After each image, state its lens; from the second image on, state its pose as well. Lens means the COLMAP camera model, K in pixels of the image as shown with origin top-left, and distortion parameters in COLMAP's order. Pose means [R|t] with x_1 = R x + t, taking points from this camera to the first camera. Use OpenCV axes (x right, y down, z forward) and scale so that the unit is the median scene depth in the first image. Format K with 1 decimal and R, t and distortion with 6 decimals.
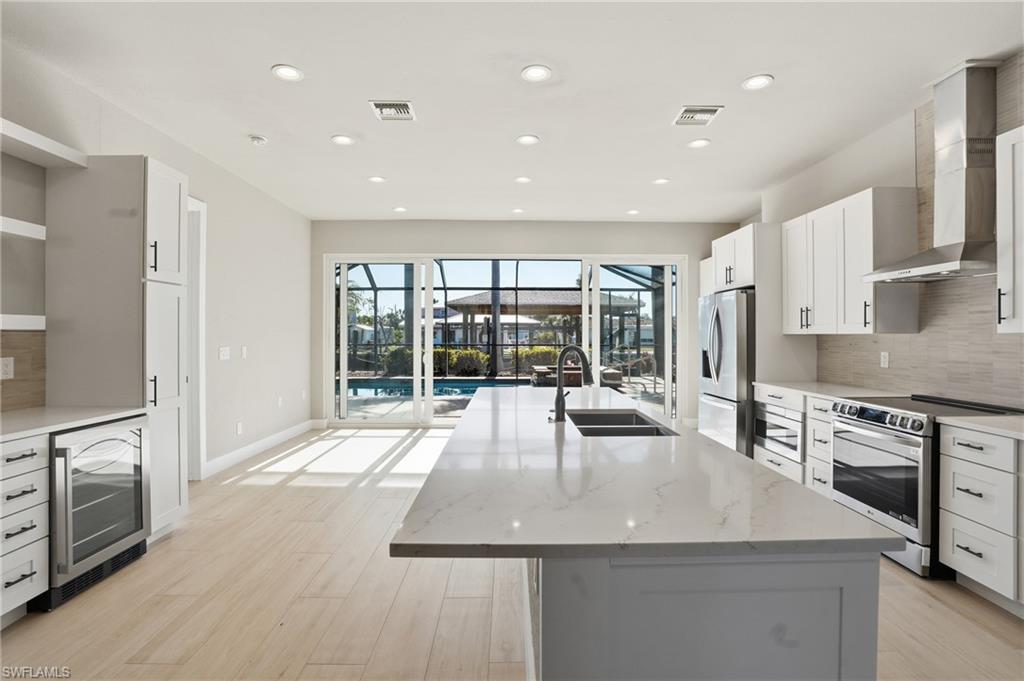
lens RADIAL K [[474.3, 0, 510.6], [0, 474.3, 335.6], [0, 0, 1]] dist [-0.064449, 0.018580]
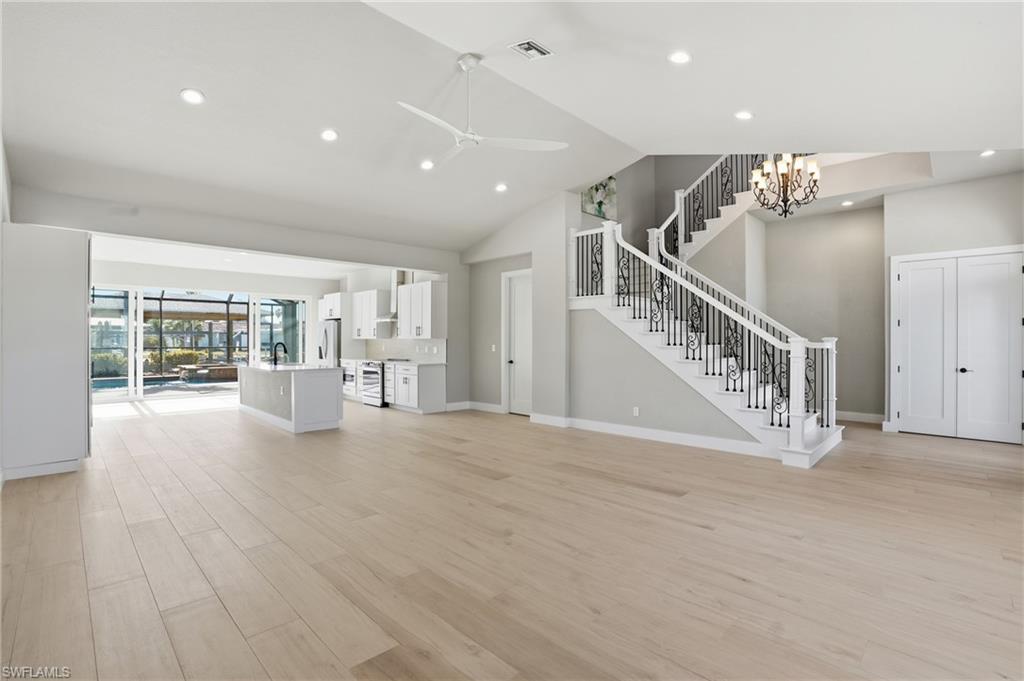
lens RADIAL K [[474.3, 0, 510.6], [0, 474.3, 335.6], [0, 0, 1]] dist [-0.064449, 0.018580]
pose [[0.718347, 0.002333, 0.695681, -0.548594], [0.002903, 0.999976, -0.006351, -0.001684], [-0.695679, 0.006582, 0.718323, -1.392243]]
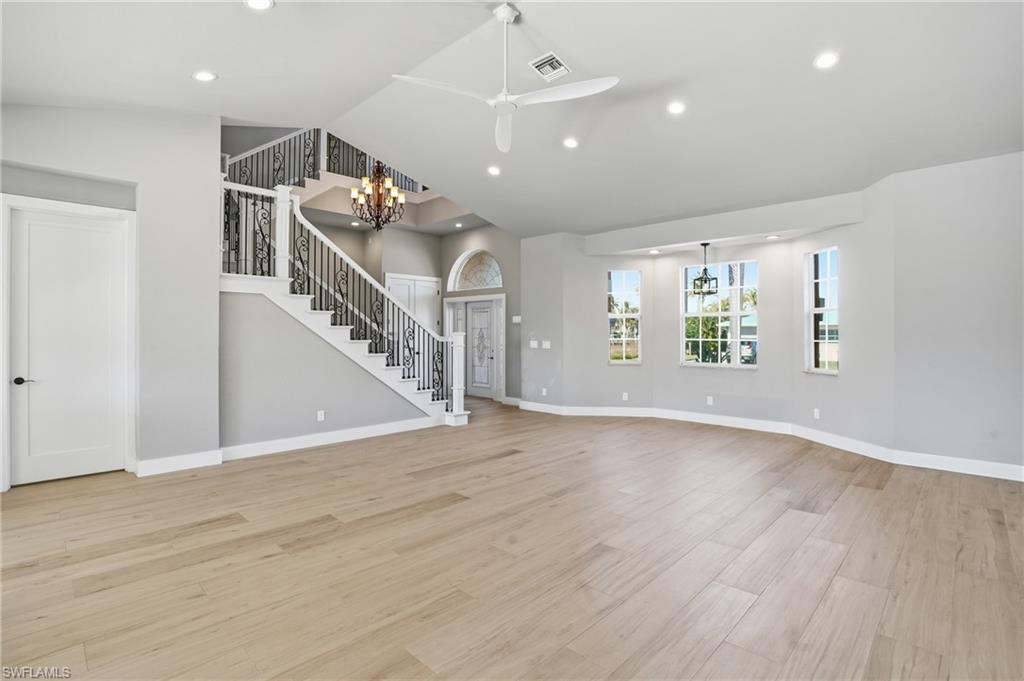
lens RADIAL K [[487.6, 0, 510.3], [0, 487.6, 332.1], [0, 0, 1]] dist [-0.063114, 0.000471]
pose [[-0.703610, -0.002302, 0.710583, -0.550947], [-0.000438, 0.999996, 0.002806, -0.007268], [-0.710586, 0.001663, -0.703608, 0.000276]]
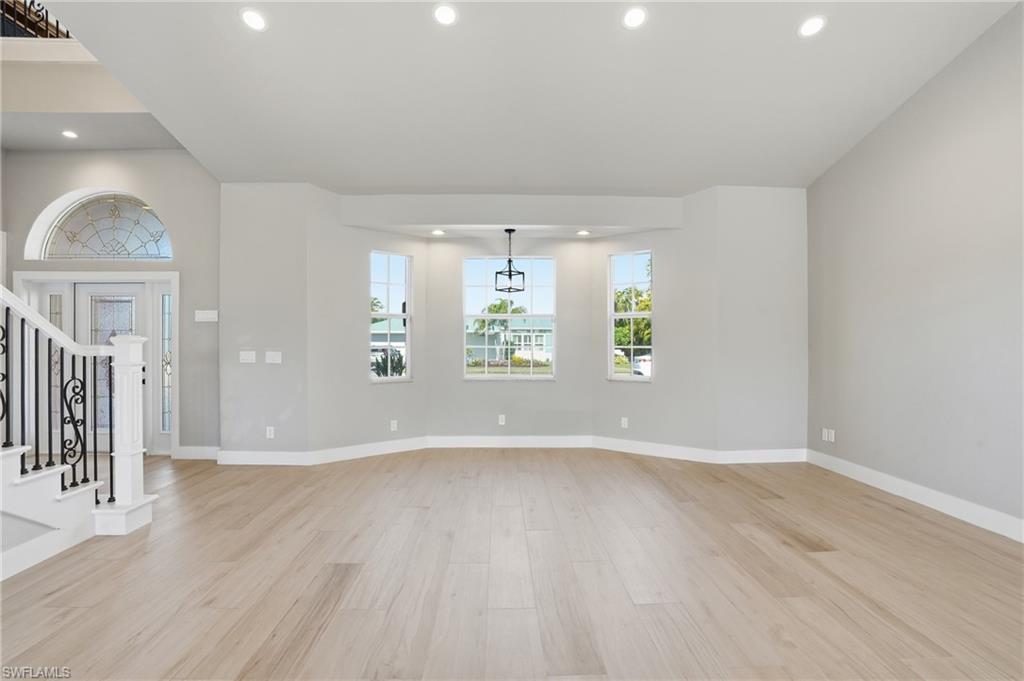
lens RADIAL K [[476.3, 0, 512.0], [0, 476.3, 340.5], [0, 0, 1]] dist [-0.083745, 0.031479]
pose [[-0.999872, -0.003469, -0.015637, 0.149864], [-0.003517, 0.999989, 0.003040, 0.001396], [0.015627, 0.003095, -0.999873, -0.292523]]
